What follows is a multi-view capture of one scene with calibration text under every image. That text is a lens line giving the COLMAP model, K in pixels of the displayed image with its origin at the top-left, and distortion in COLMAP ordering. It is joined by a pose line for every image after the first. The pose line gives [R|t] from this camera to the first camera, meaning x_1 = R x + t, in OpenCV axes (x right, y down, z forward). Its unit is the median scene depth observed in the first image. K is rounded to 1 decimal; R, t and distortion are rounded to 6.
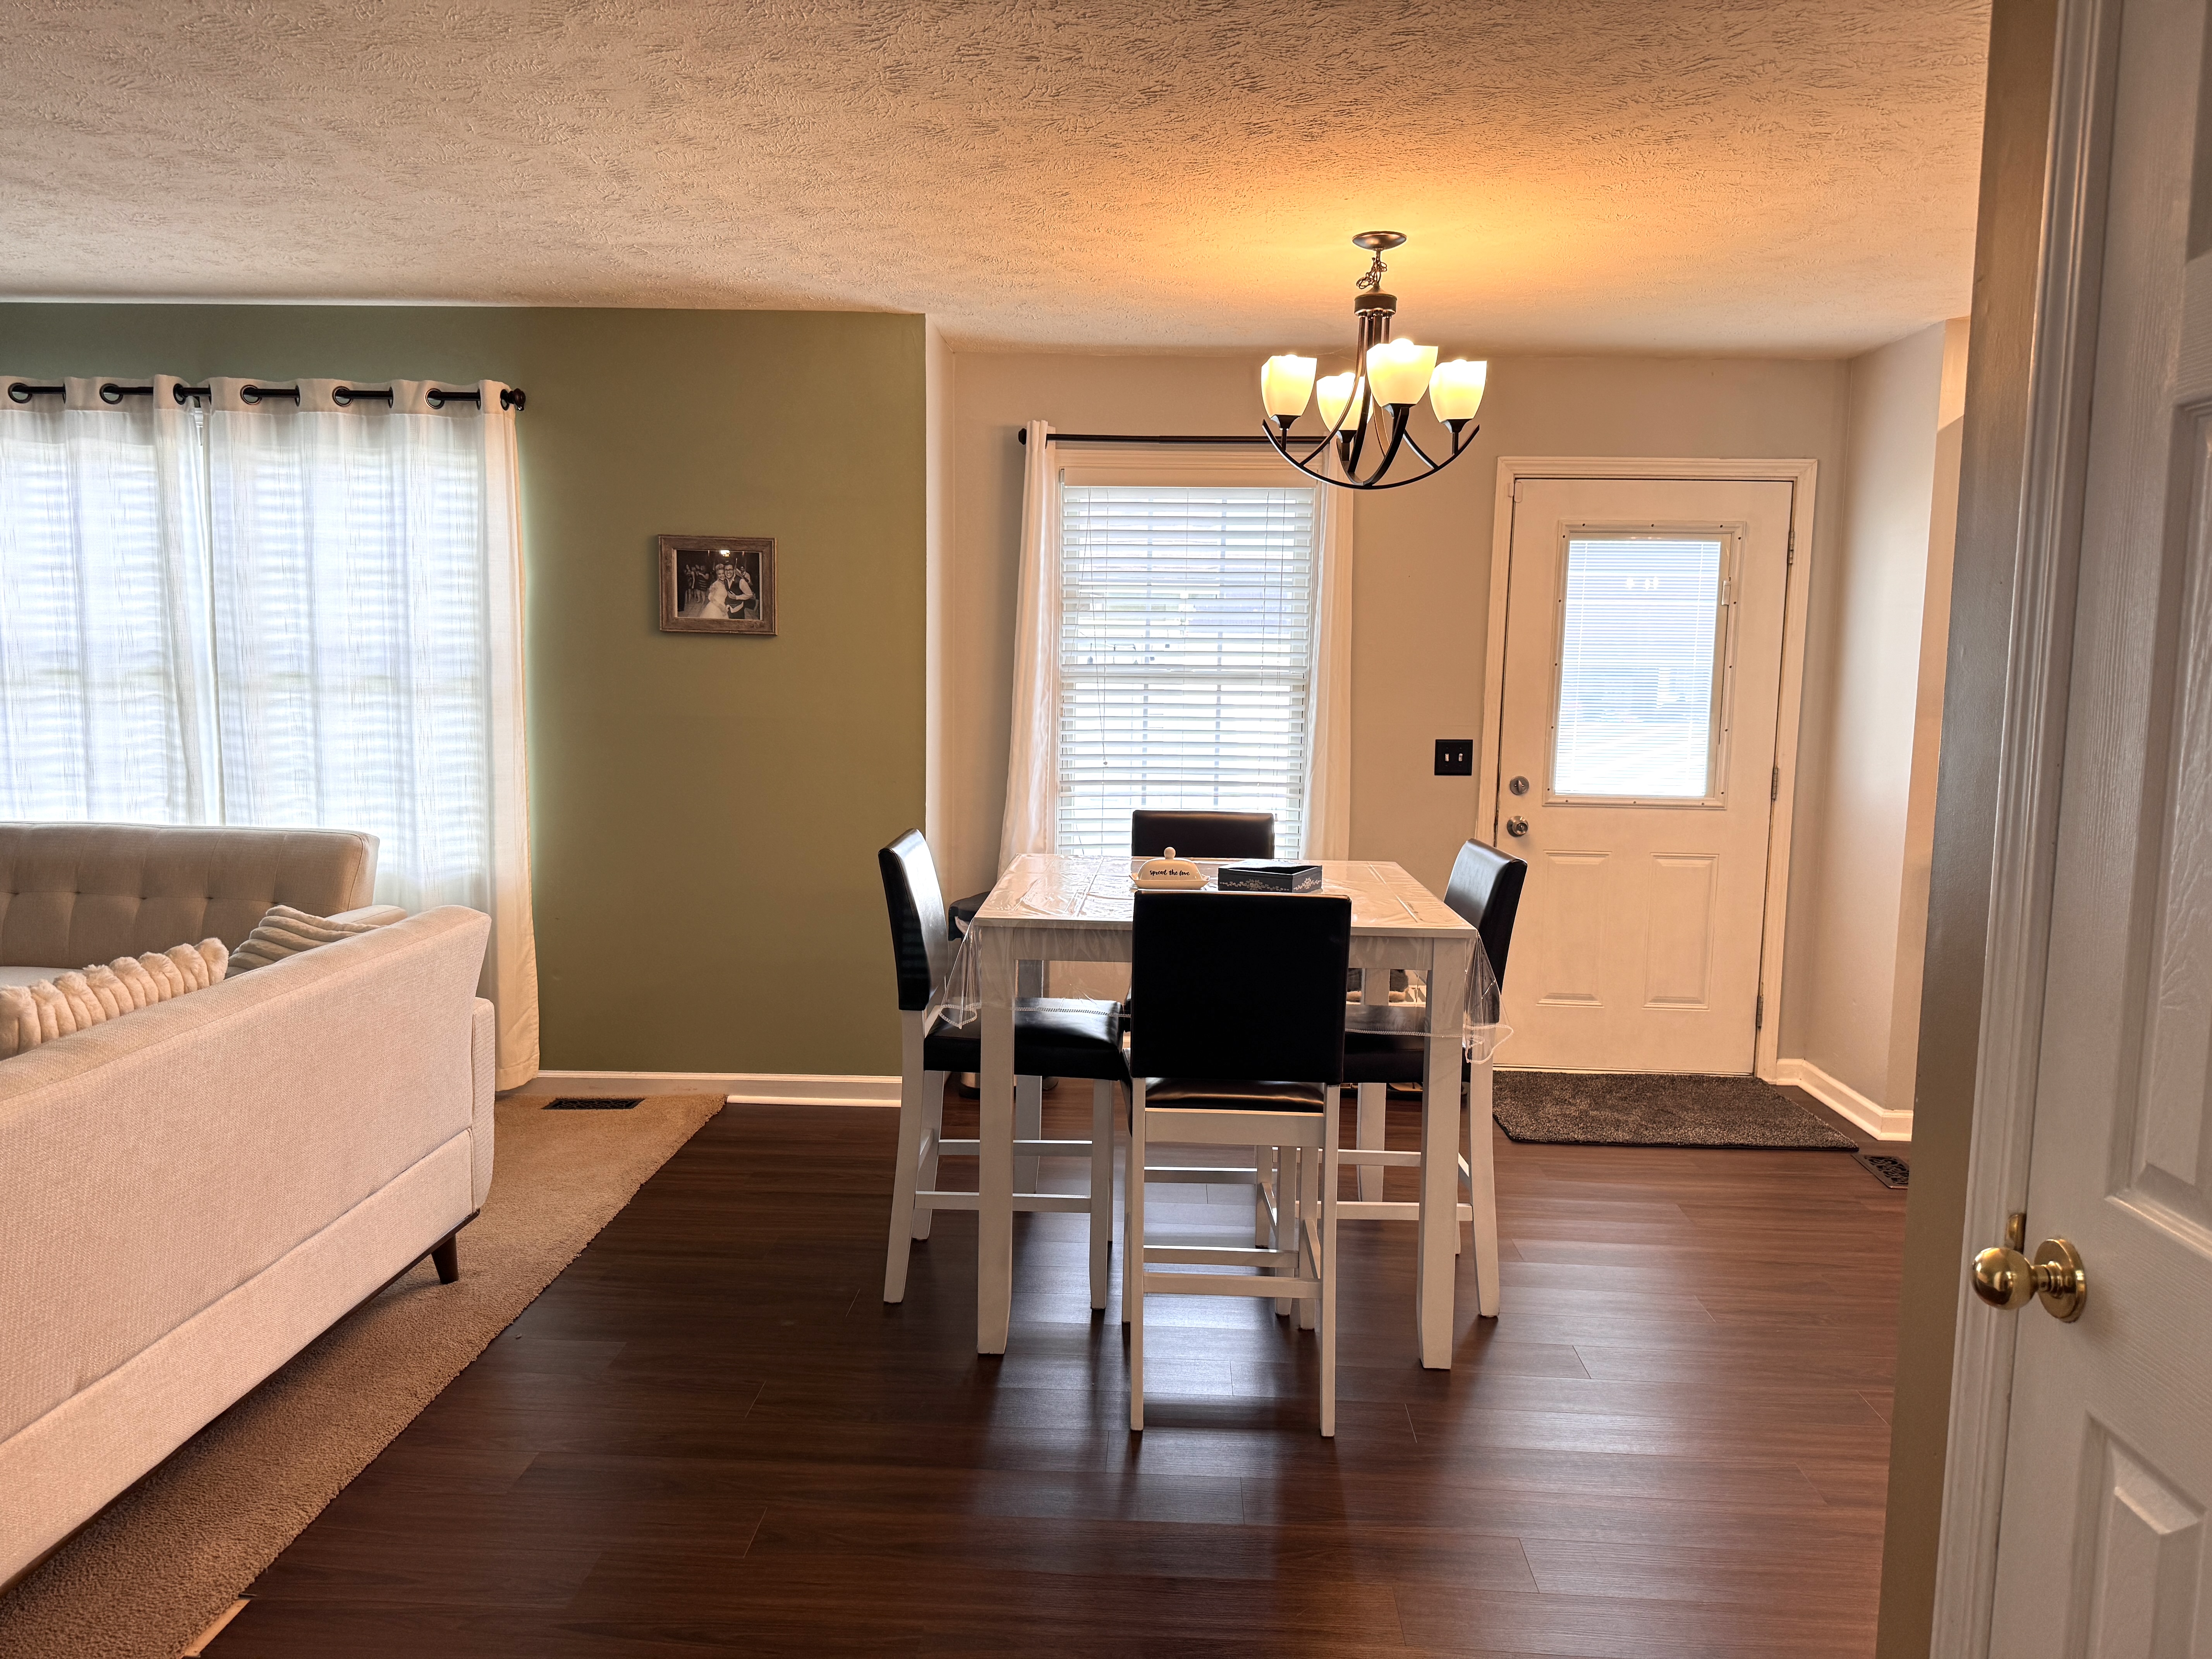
lens RADIAL K [[1522.6, 0, 1142.6], [0, 1522.6, 842.1], [0, 0, 1]] dist [0.033847, -0.036004]
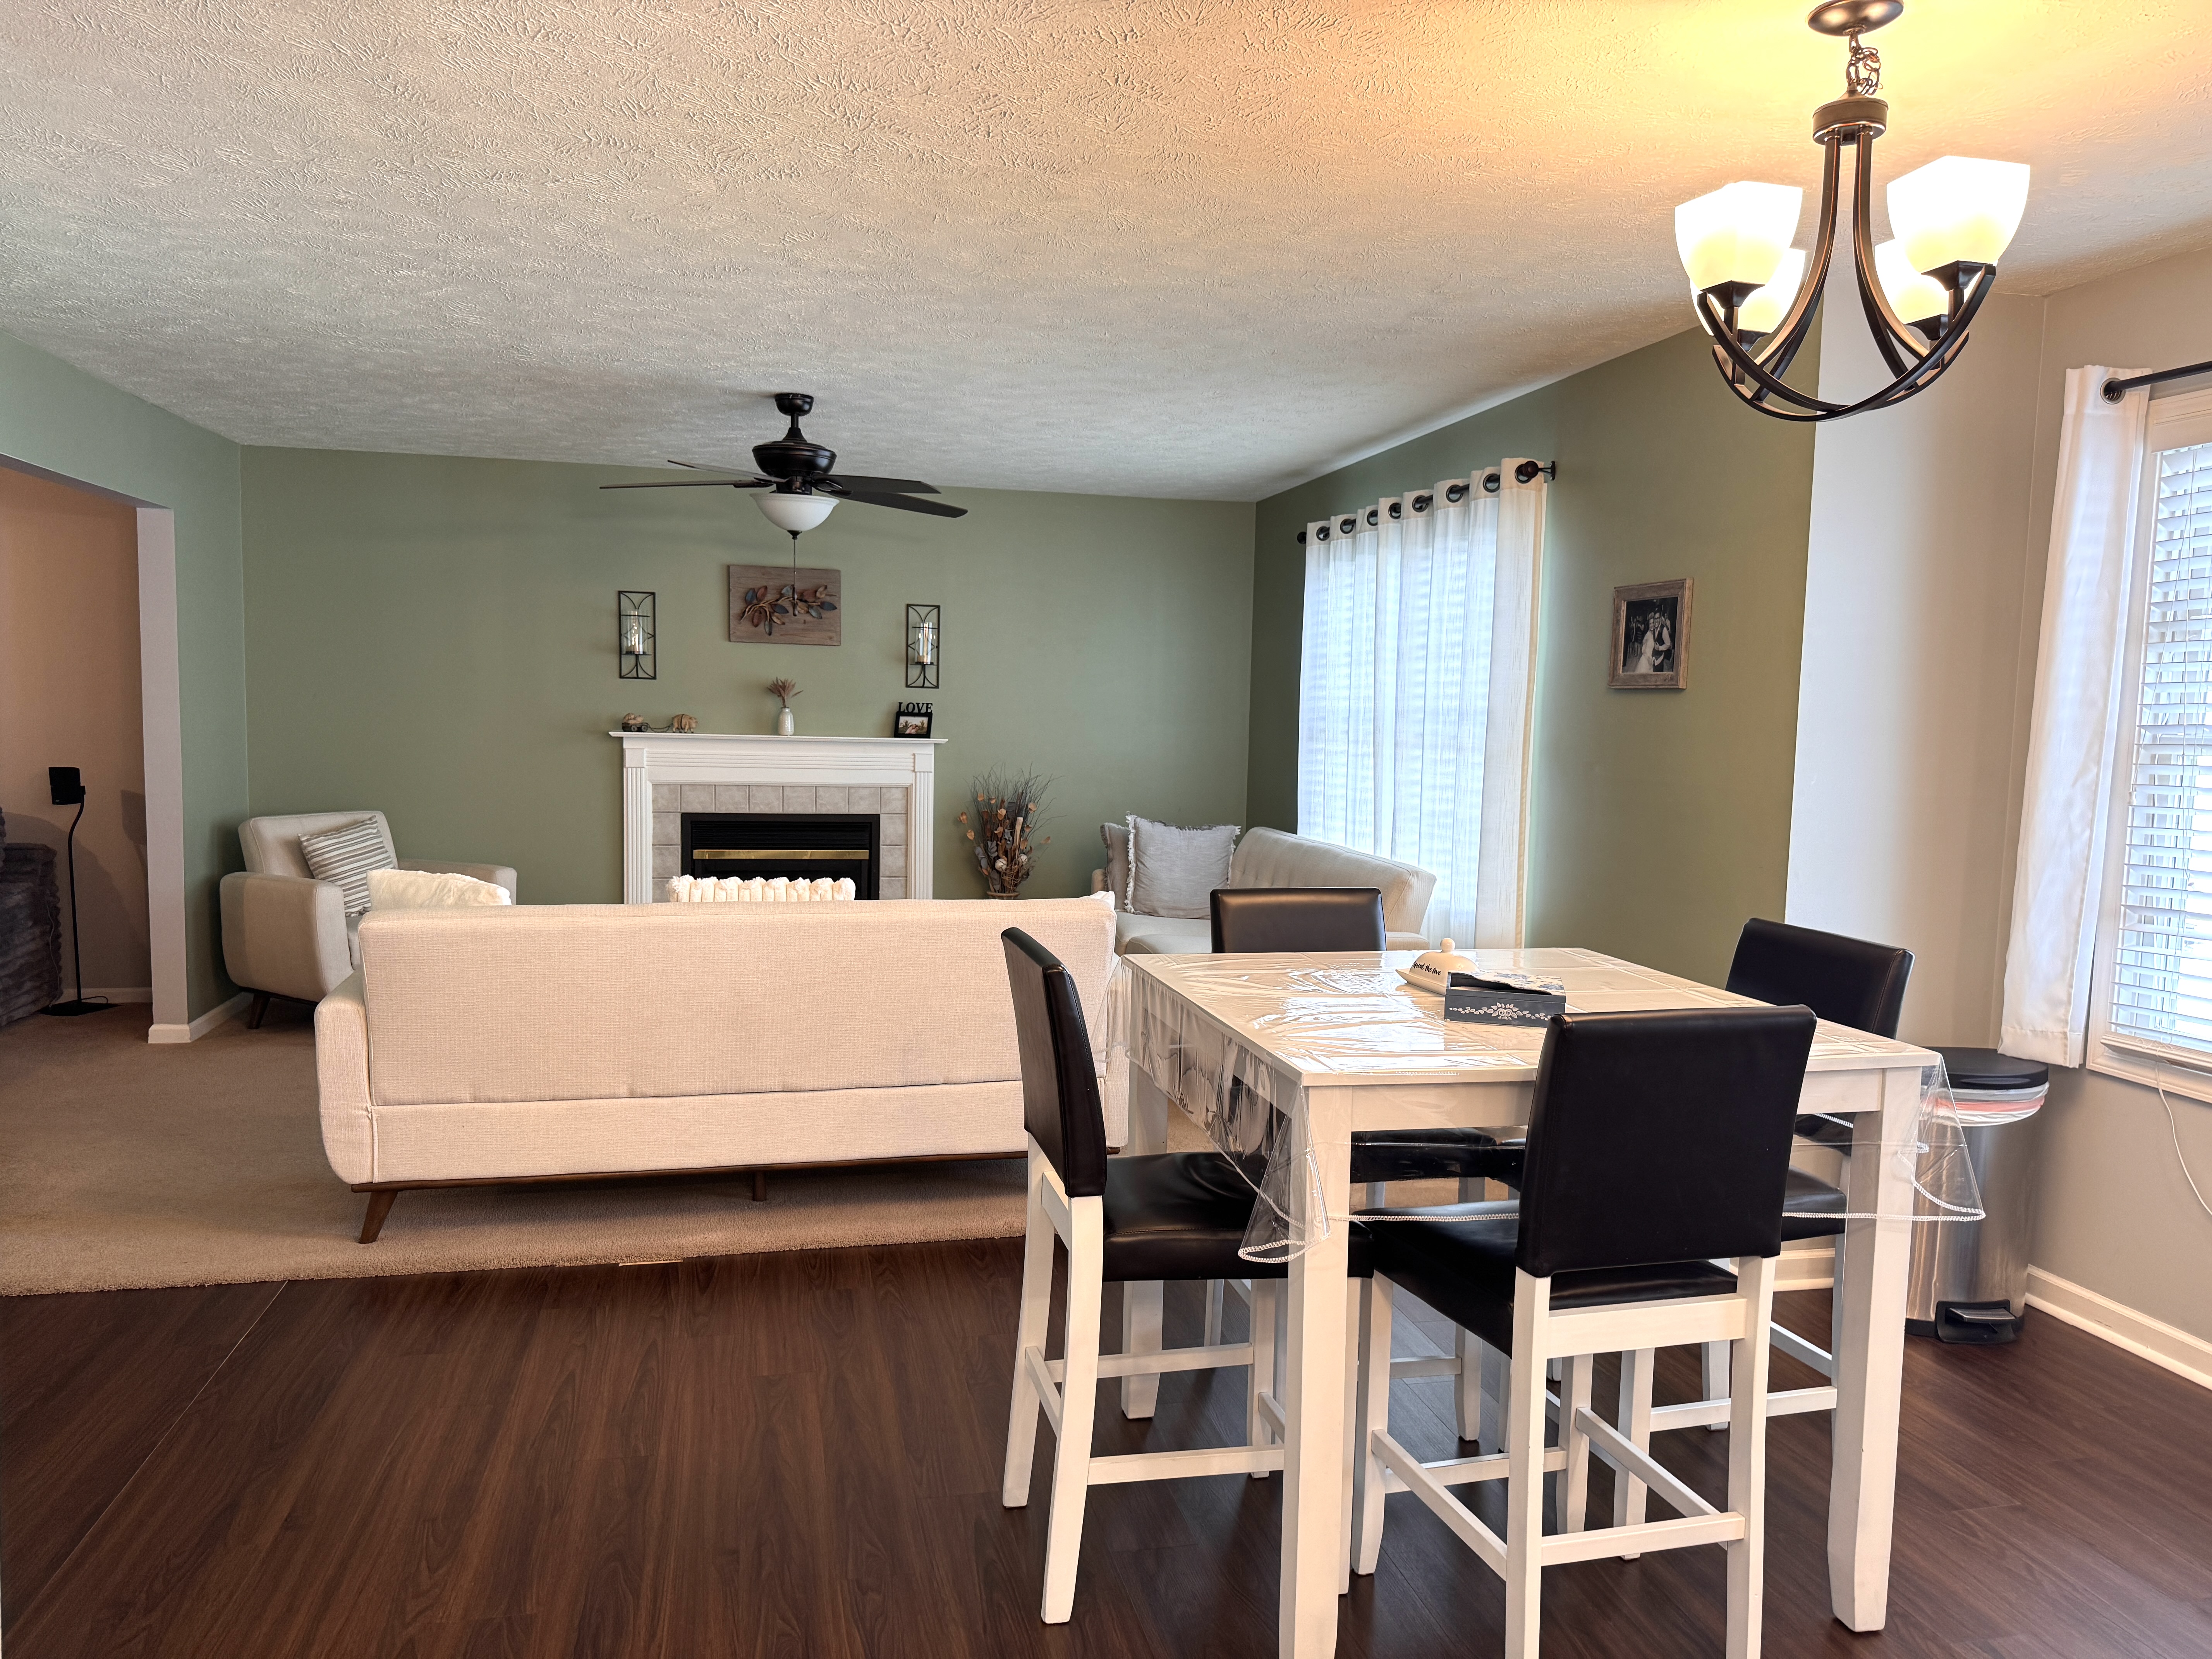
lens RADIAL K [[1579.1, 0, 1140.3], [0, 1579.1, 844.8], [0, 0, 1]] dist [0.005213, -0.011991]
pose [[0.267095, 0.068684, -0.961220, 0.572356], [-0.131757, 0.990693, 0.034179, -0.037326], [0.954621, 0.117518, 0.273658, 0.474875]]
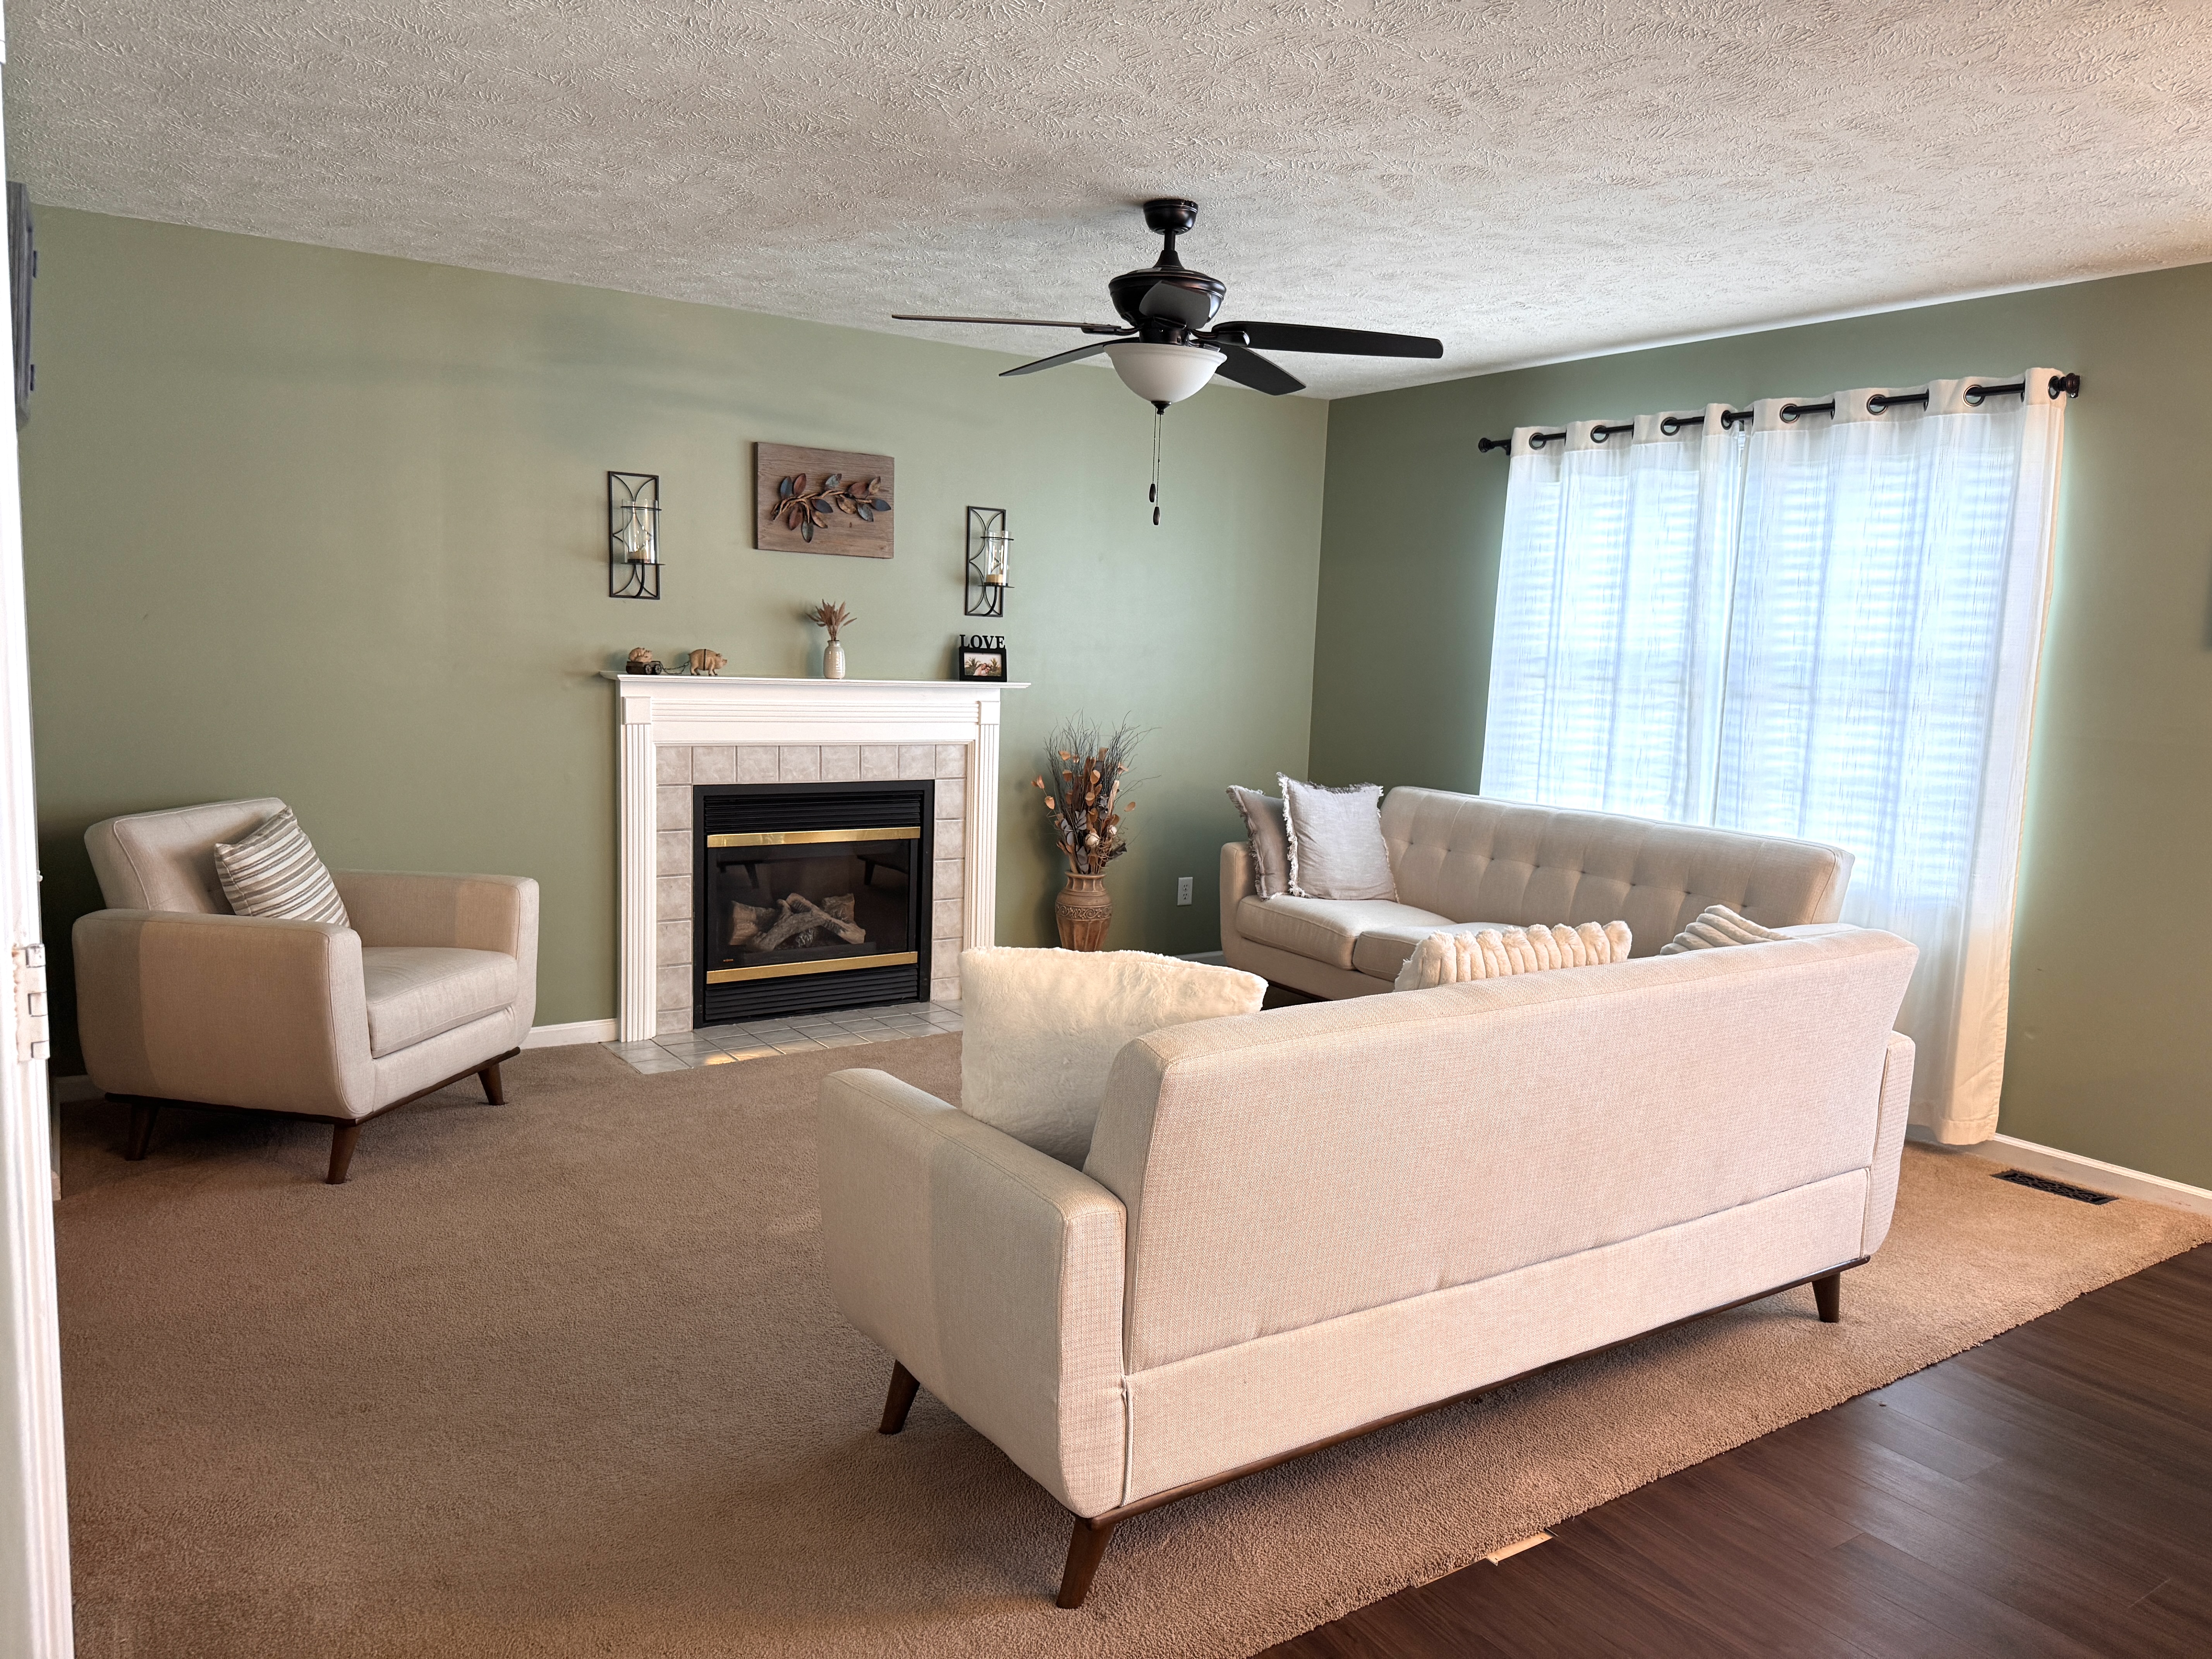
lens RADIAL K [[1579.1, 0, 1140.3], [0, 1579.1, 844.8], [0, 0, 1]] dist [0.005213, -0.011991]
pose [[0.591110, 0.104657, -0.799773, 0.036129], [-0.118310, 0.992072, 0.042378, 0.001582], [0.797867, 0.069571, 0.598805, 0.037282]]
